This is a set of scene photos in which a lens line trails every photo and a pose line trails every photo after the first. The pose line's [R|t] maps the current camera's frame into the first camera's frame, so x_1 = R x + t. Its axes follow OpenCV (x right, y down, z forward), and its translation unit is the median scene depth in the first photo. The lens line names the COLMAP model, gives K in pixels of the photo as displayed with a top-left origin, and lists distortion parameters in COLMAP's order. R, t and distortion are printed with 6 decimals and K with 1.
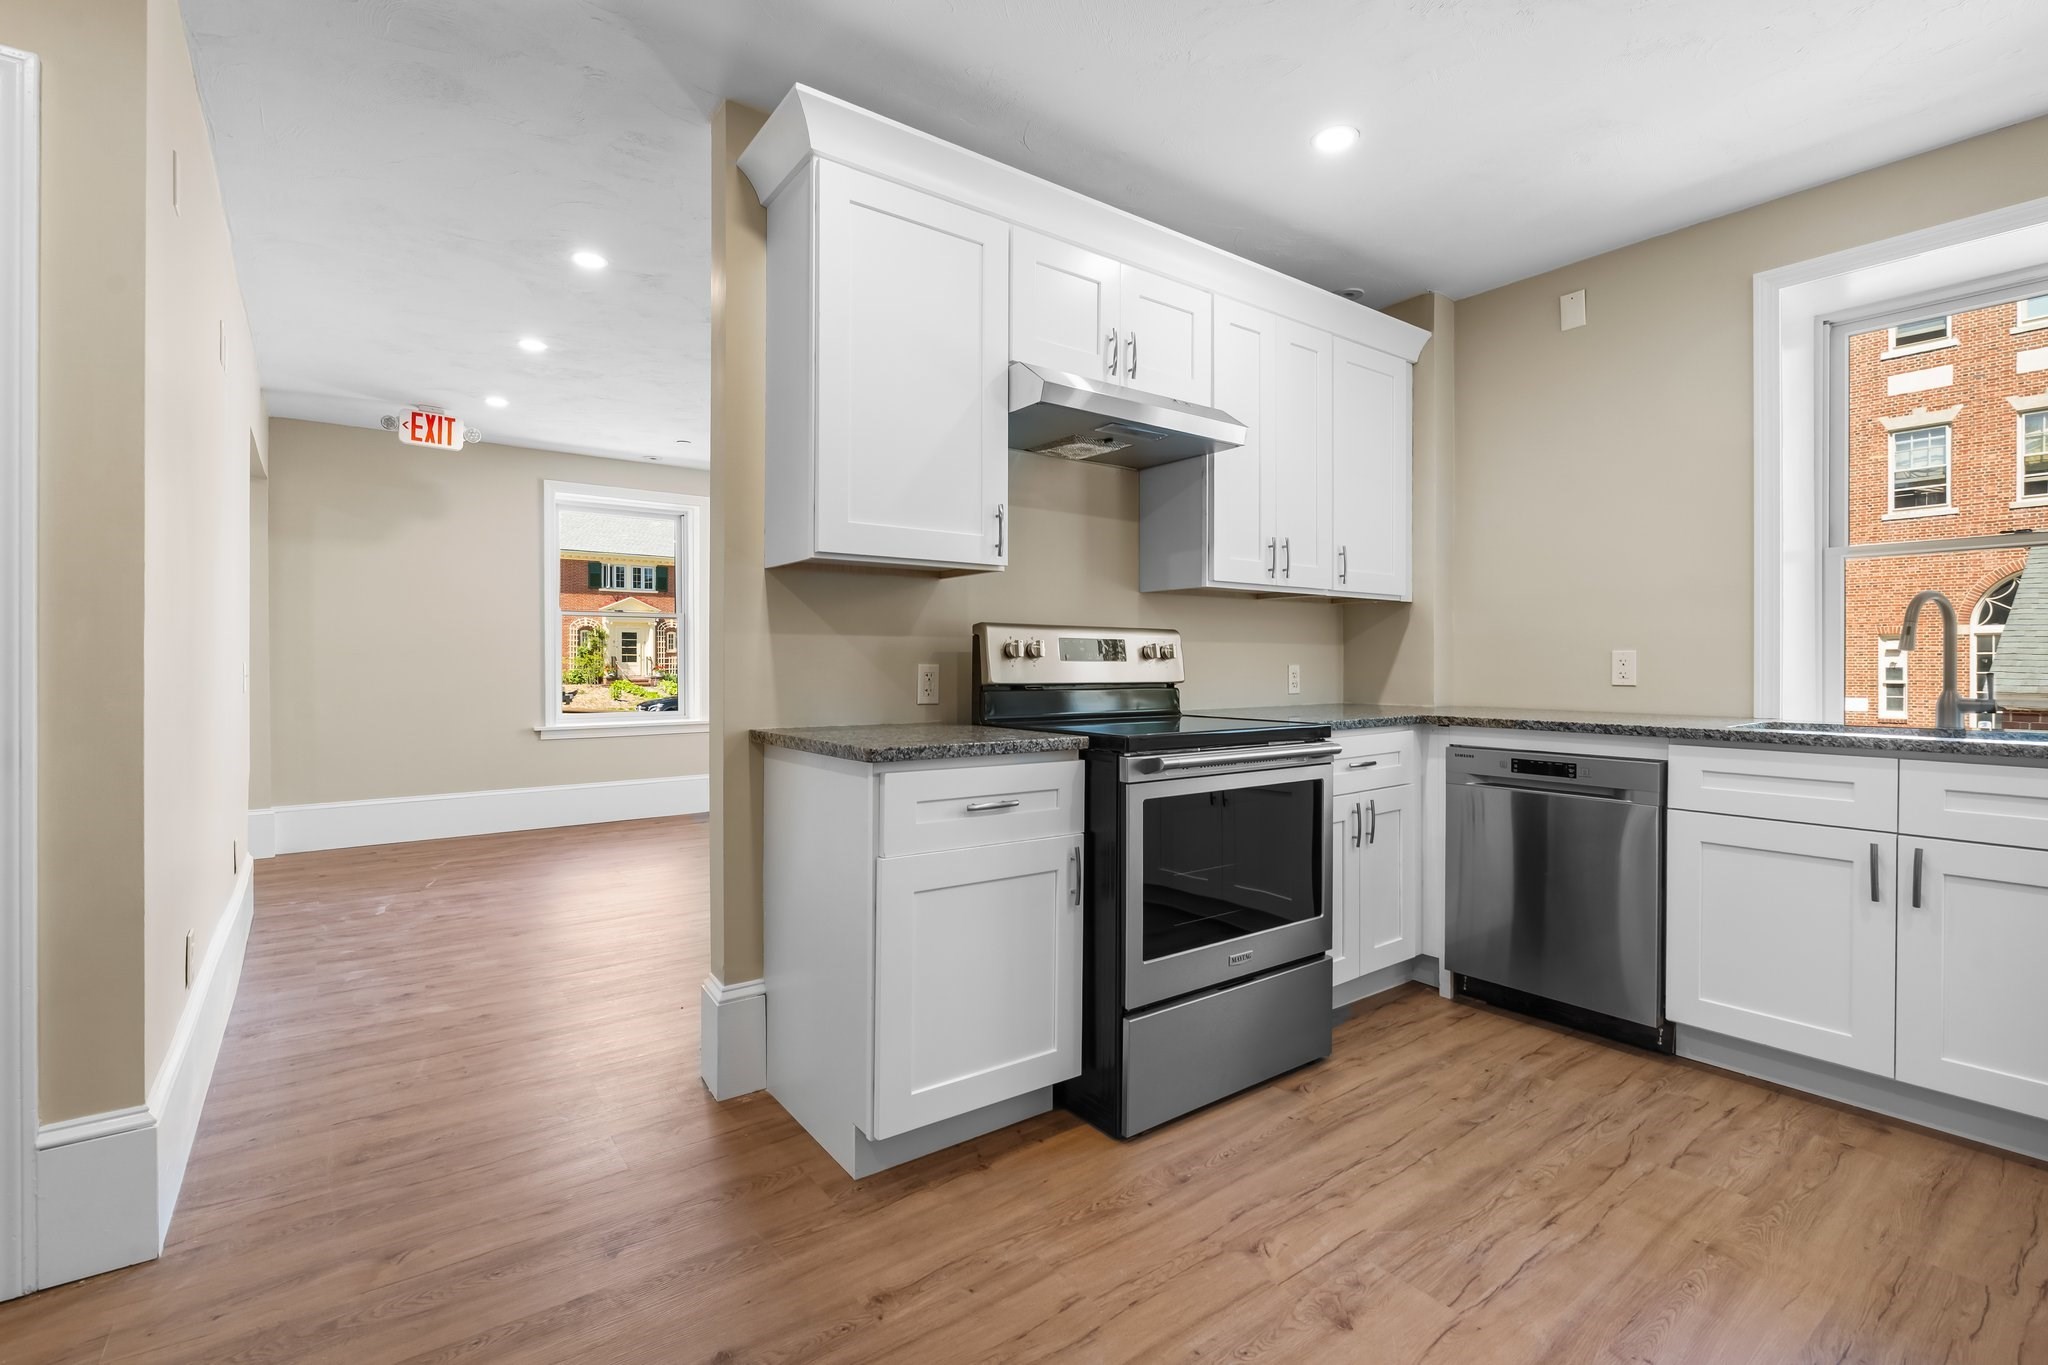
lens RADIAL K [[926.5, 0, 1003.2], [0, 926.5, 670.5], [0, 0, 1]] dist [-0.009998, 0.001508]
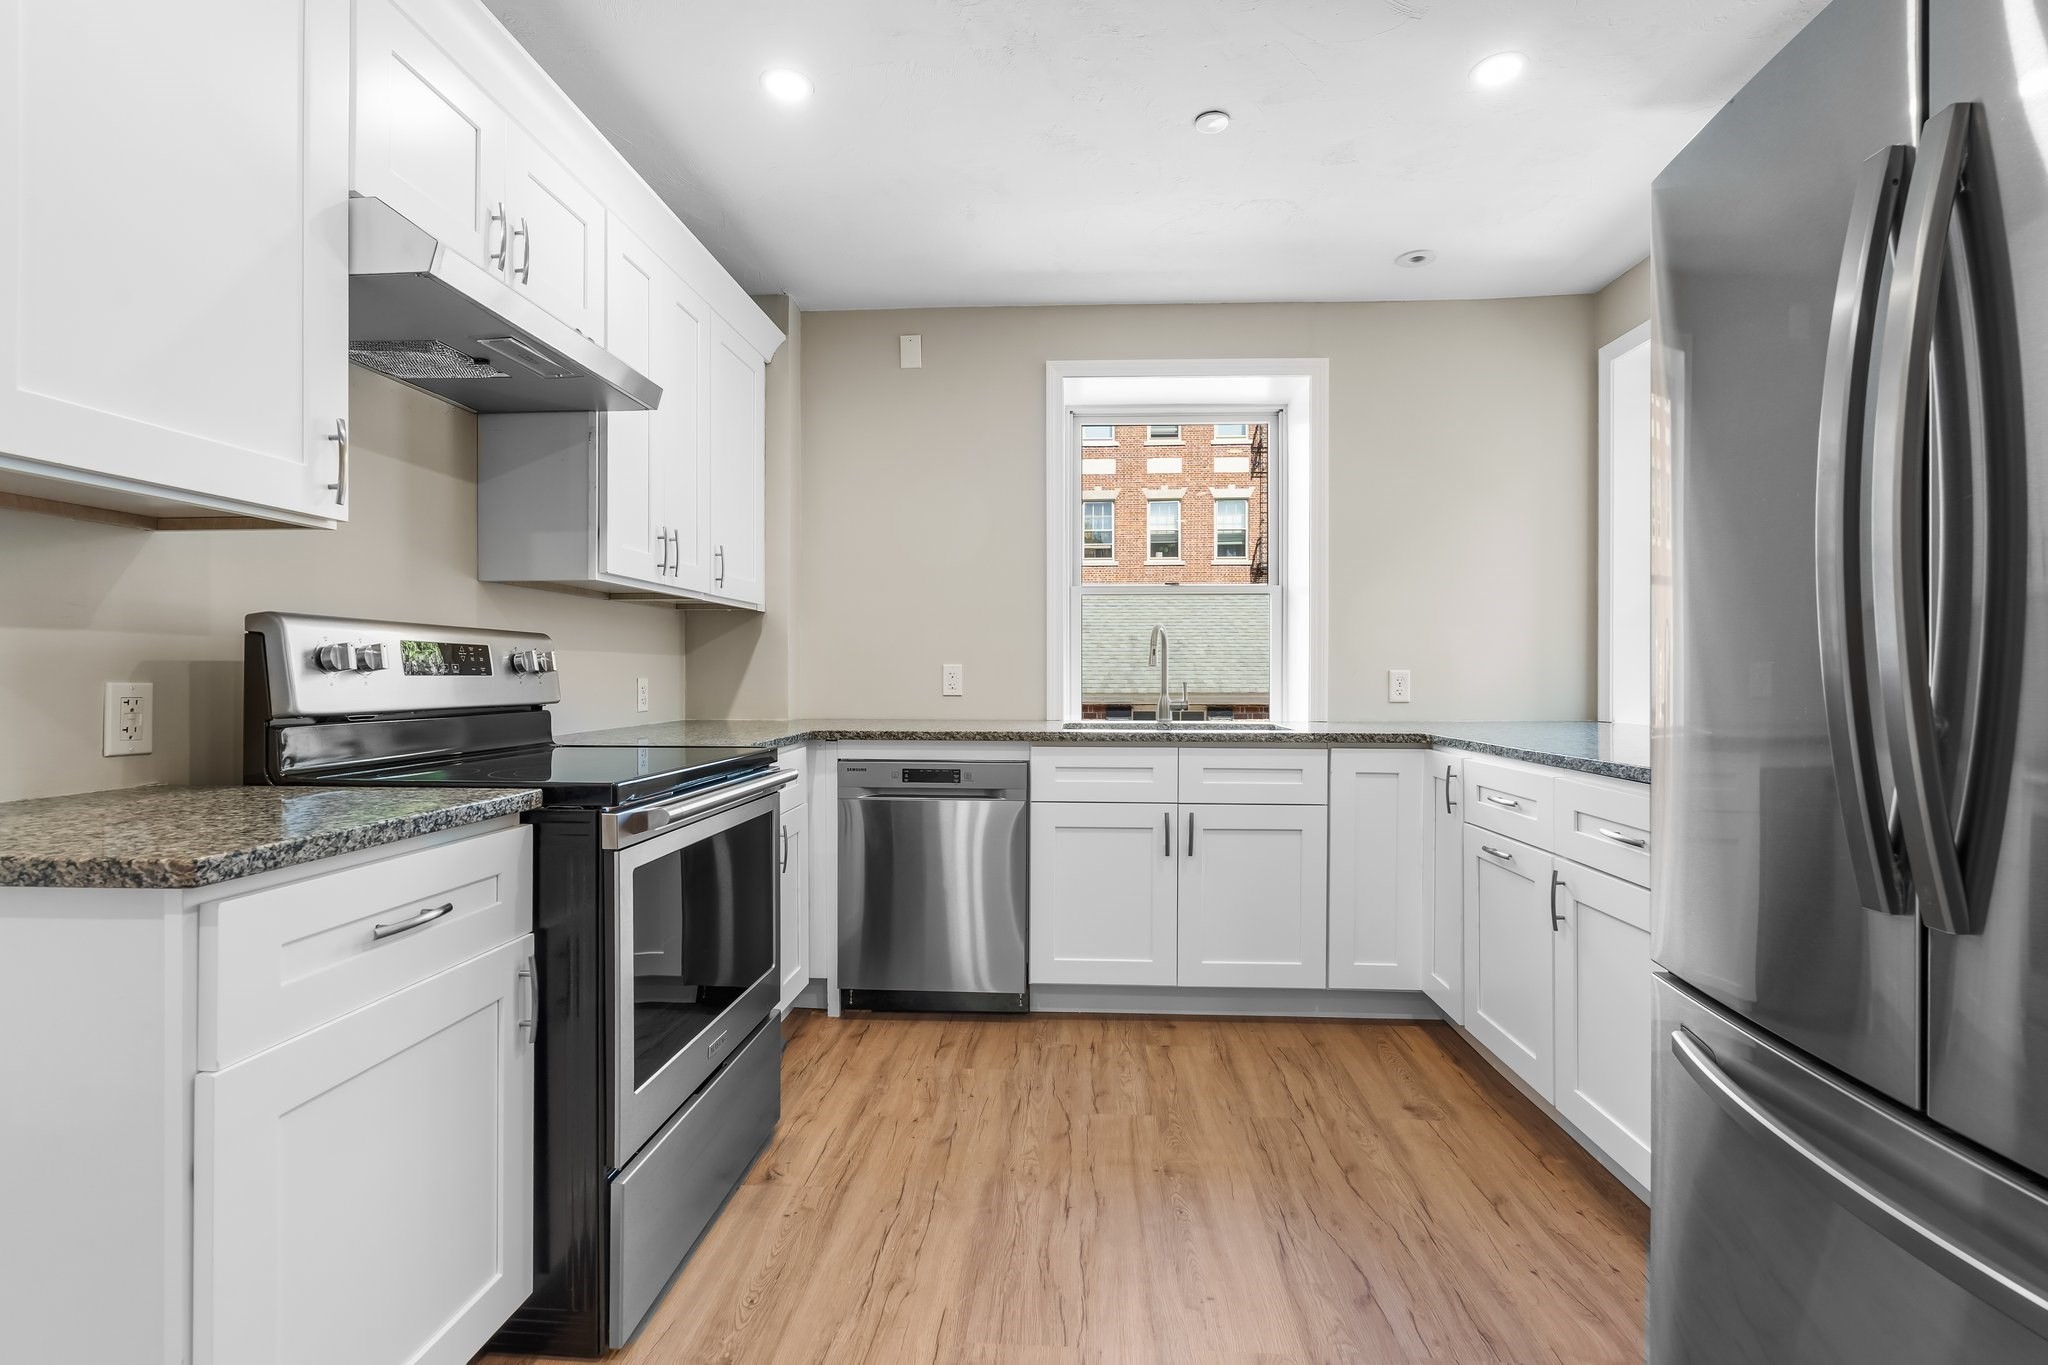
lens RADIAL K [[926.5, 0, 1029.6], [0, 926.5, 678.5], [0, 0, 1]] dist [-0.009998, 0.001508]
pose [[0.636235, -0.005727, 0.771474, -0.180256], [0.007518, 0.999971, 0.001223, -0.006563], [-0.771459, 0.005022, 0.636260, 0.262762]]
